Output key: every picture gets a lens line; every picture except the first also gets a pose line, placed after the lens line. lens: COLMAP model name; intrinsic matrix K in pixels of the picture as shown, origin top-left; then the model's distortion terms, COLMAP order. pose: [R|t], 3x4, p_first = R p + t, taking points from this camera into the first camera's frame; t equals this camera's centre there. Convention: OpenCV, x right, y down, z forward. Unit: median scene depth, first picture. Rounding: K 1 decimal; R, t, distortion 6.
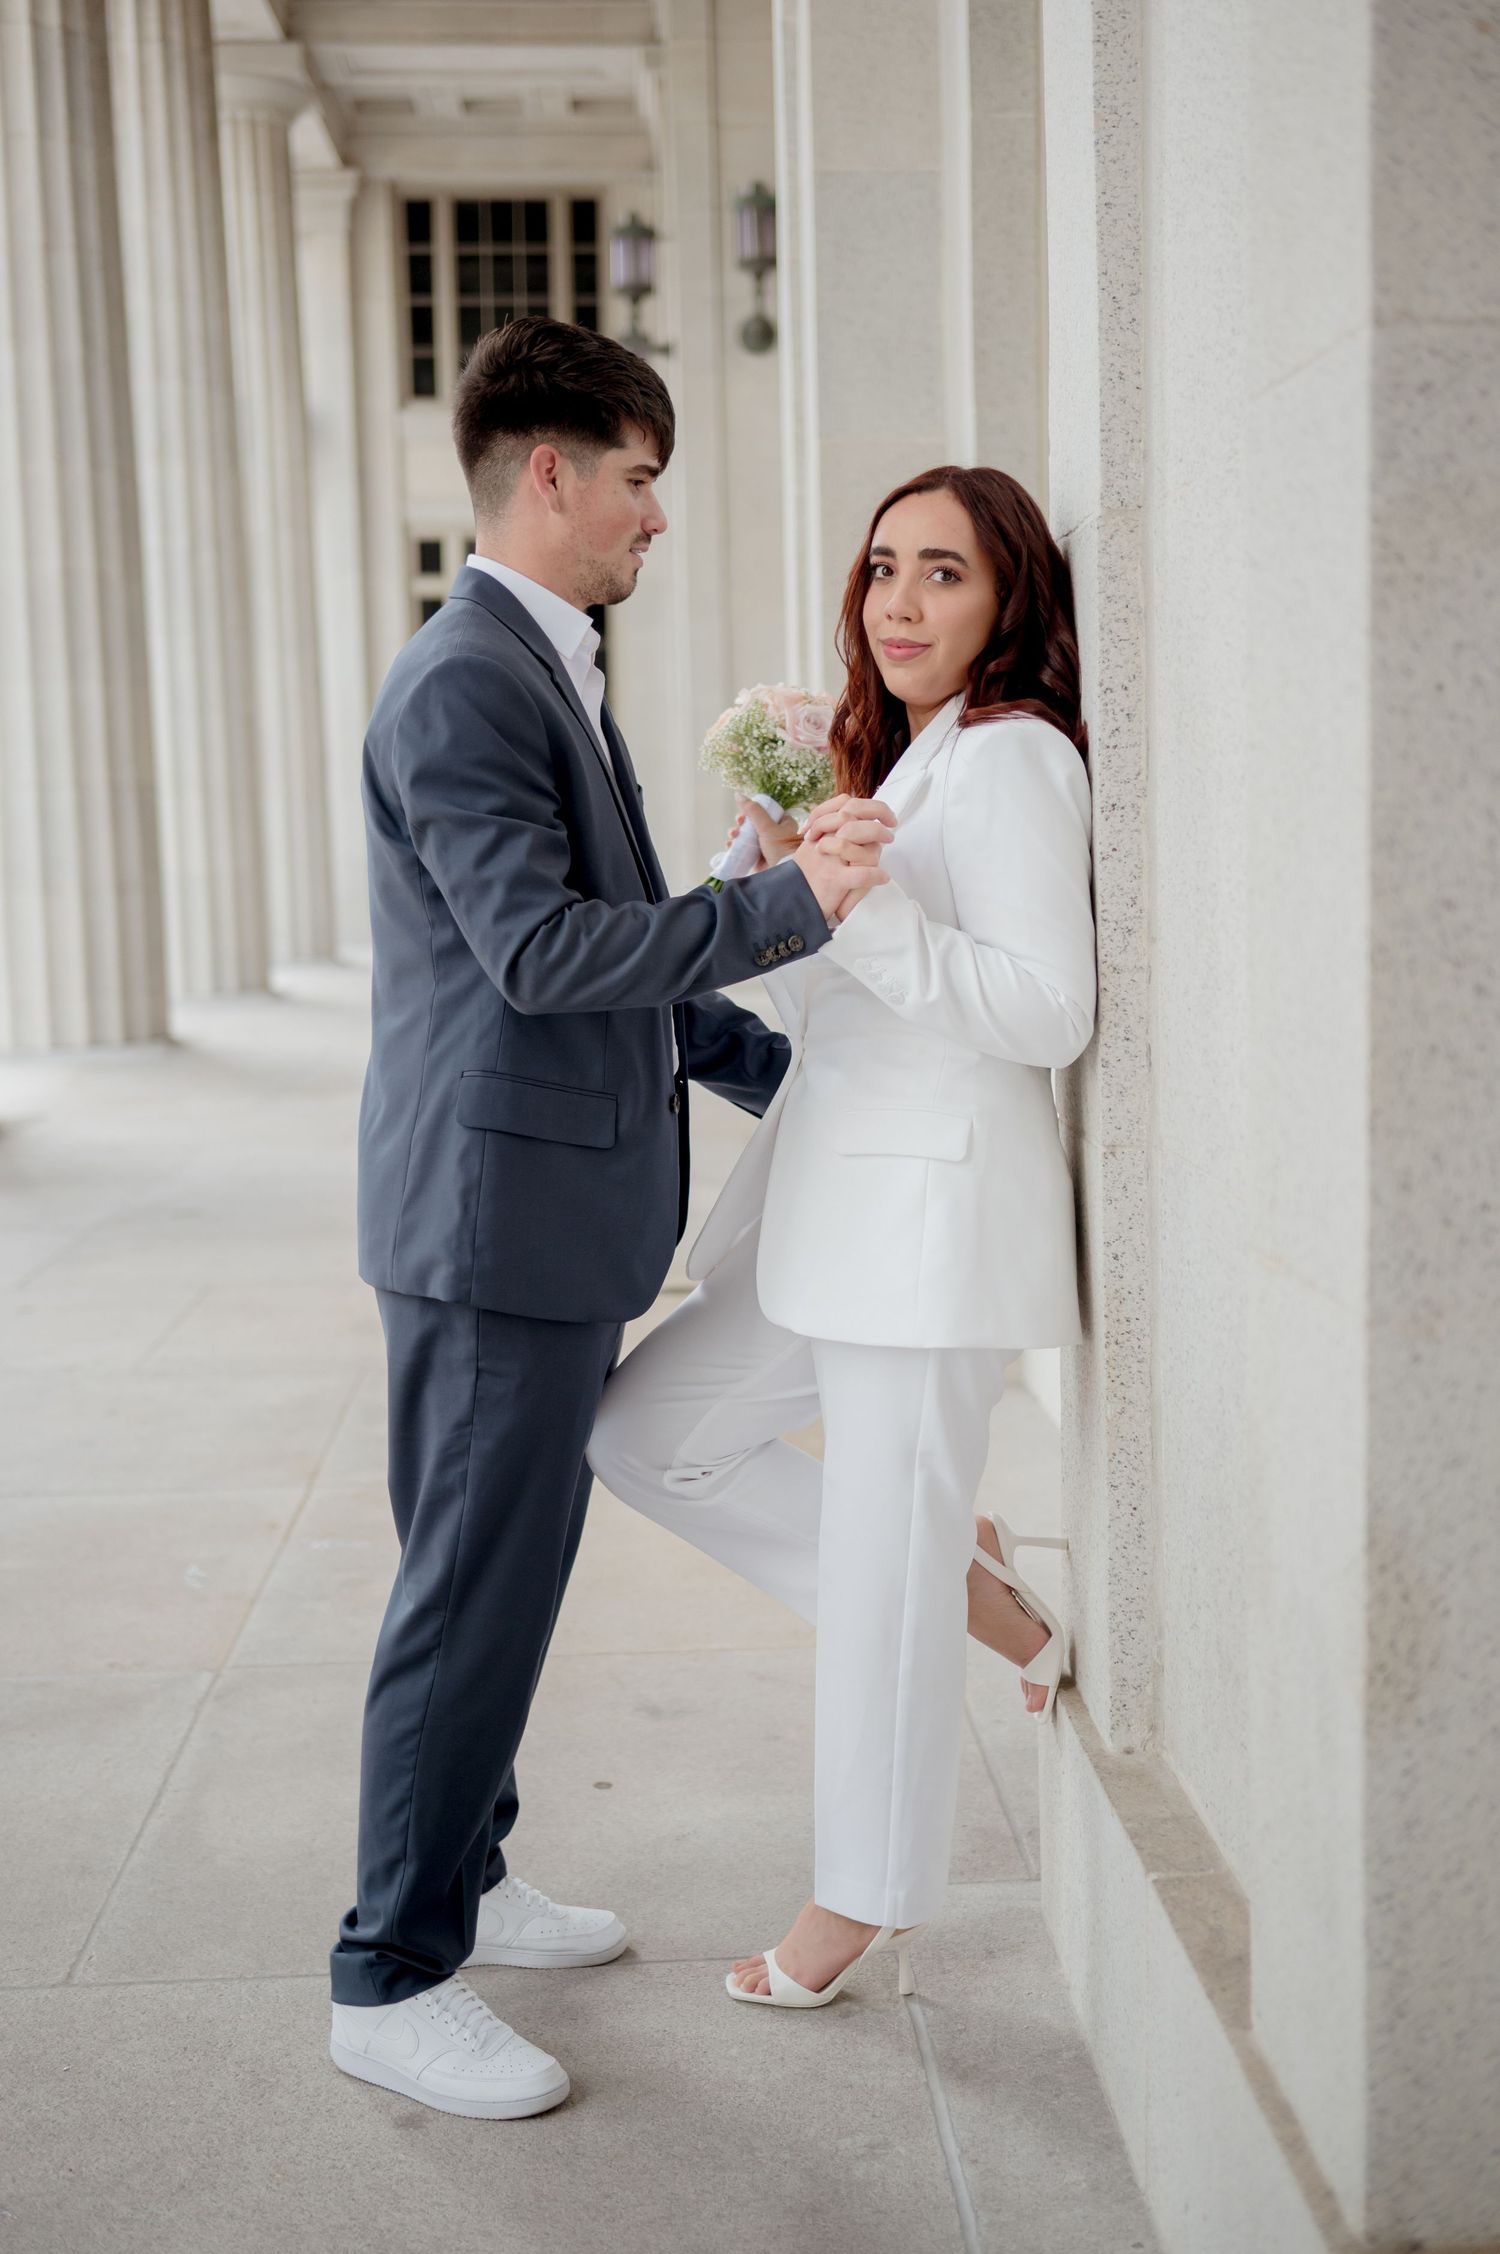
lens RADIAL K [[2578.8, 0, 755.6], [0, 2578.8, 1057.5], [0, 0, 1]] dist [-0.084530, -0.012929]
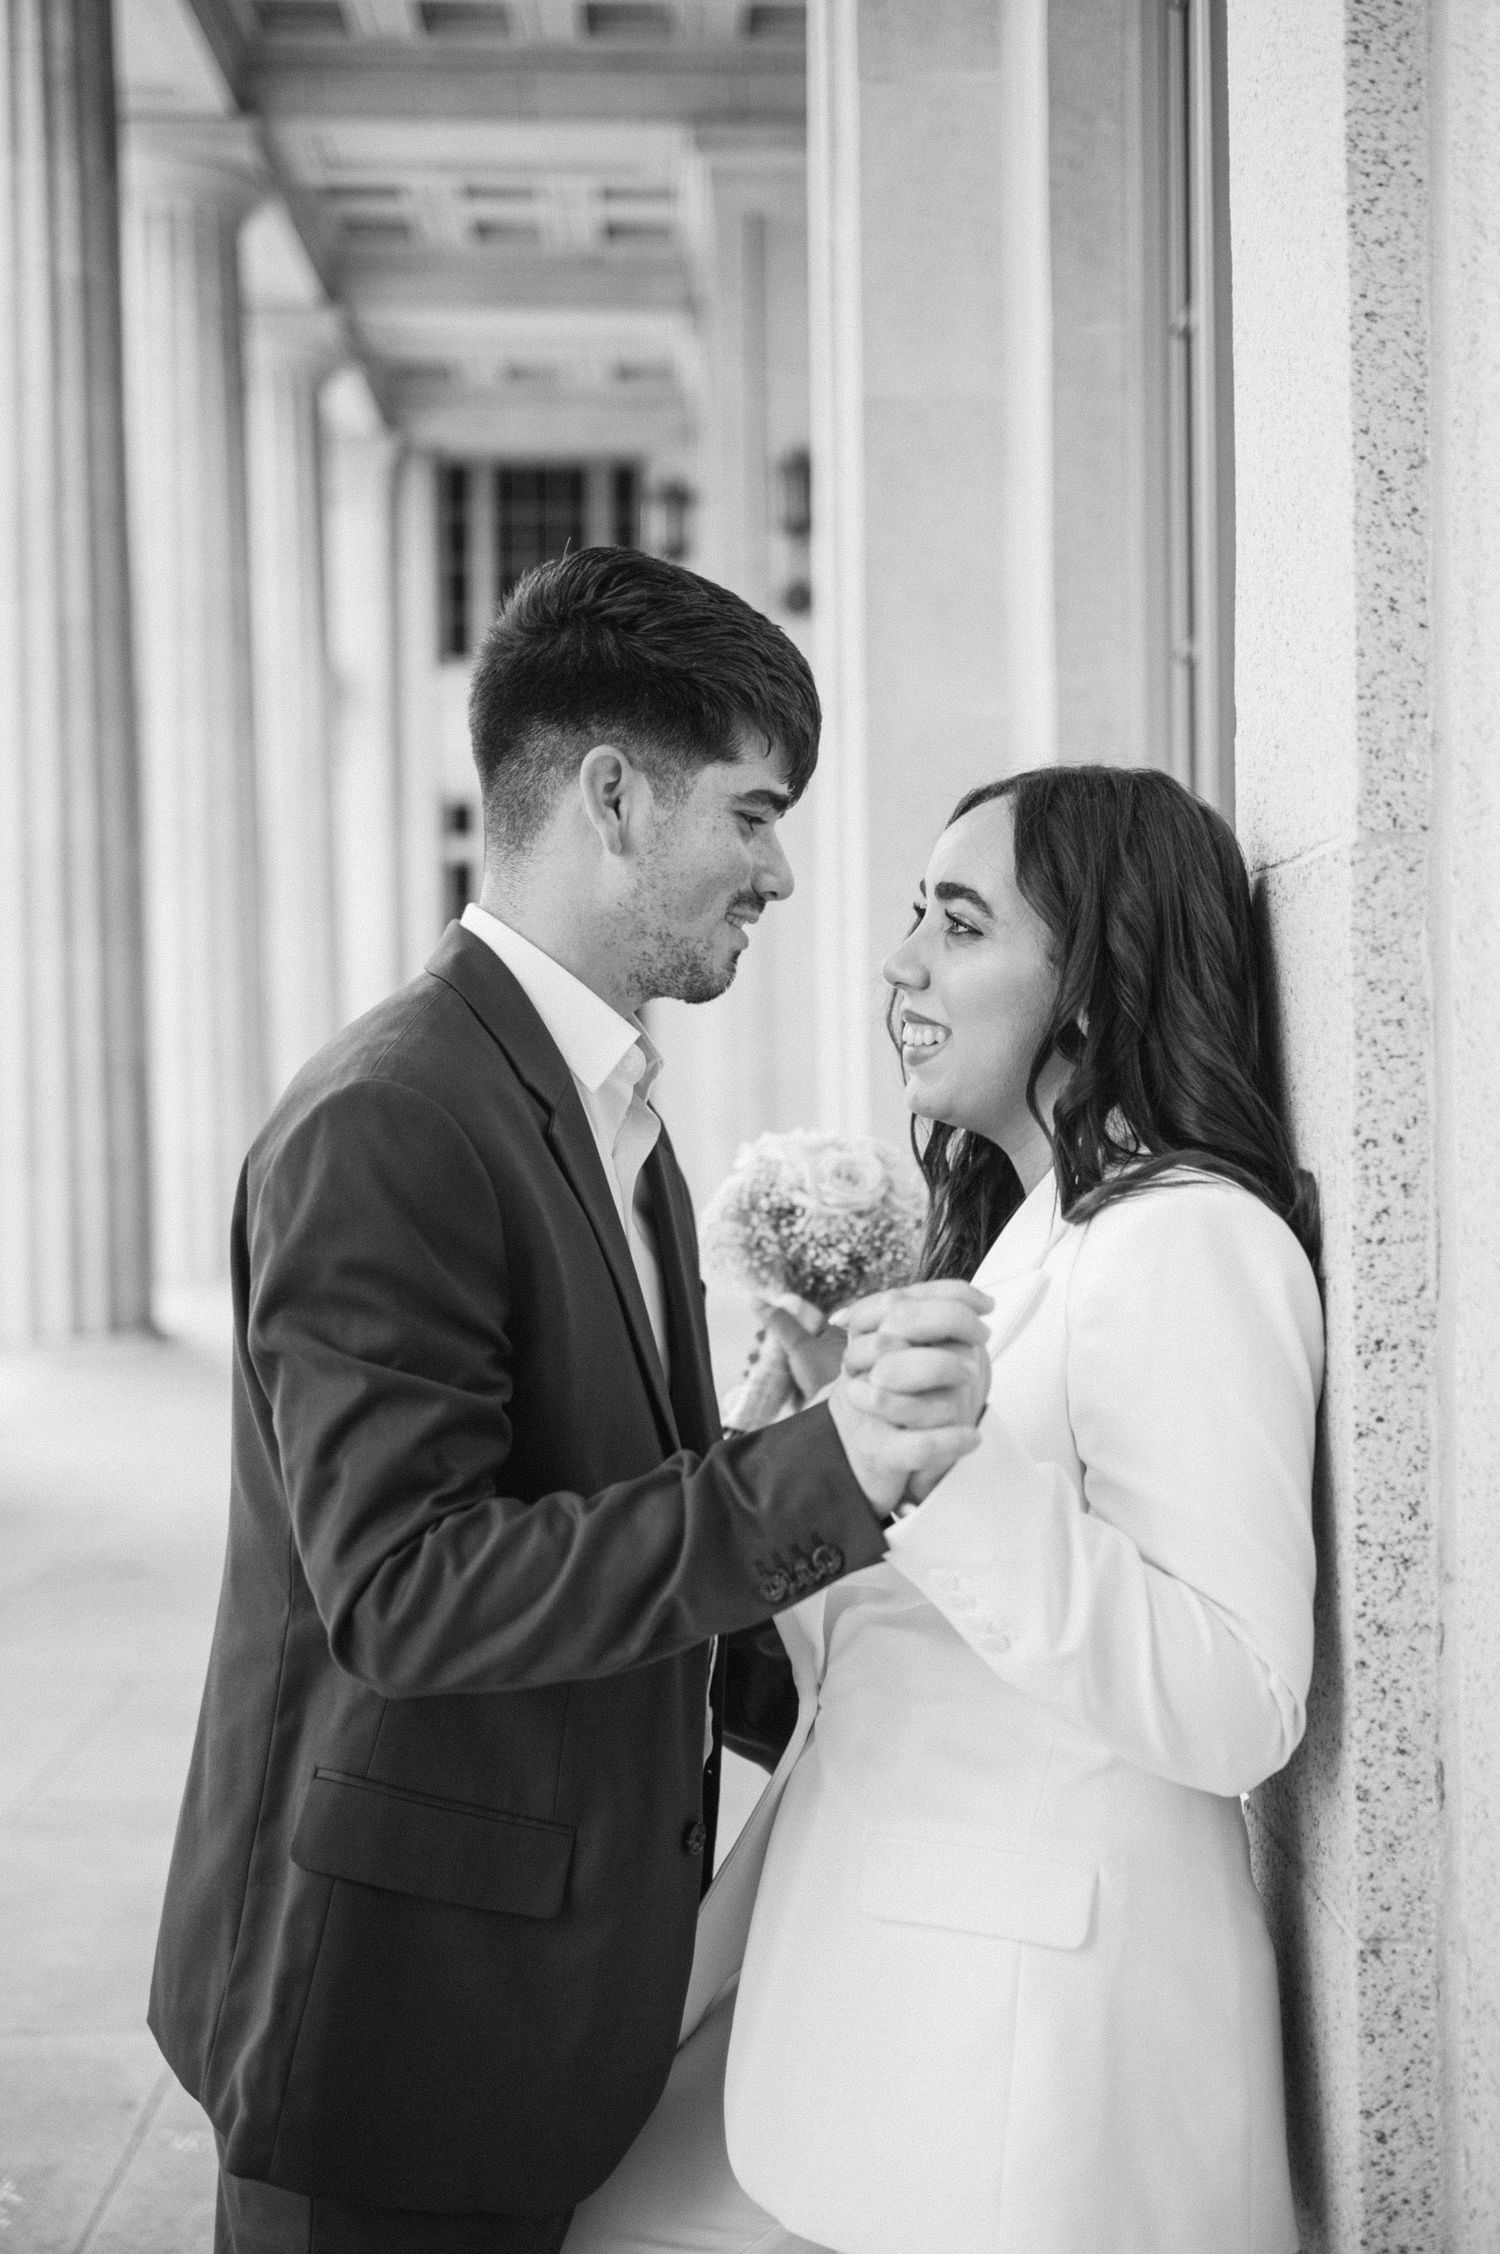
lens RADIAL K [[2587.6, 0, 750.0], [0, 2587.6, 1127.0], [0, 0, 1]] dist [-0.001841, 0.057132]
pose [[0.999787, 0.014577, -0.014631, 0.006052], [-0.015645, 0.997003, -0.075769, -0.098875], [0.013482, 0.075982, 0.997018, 0.411625]]
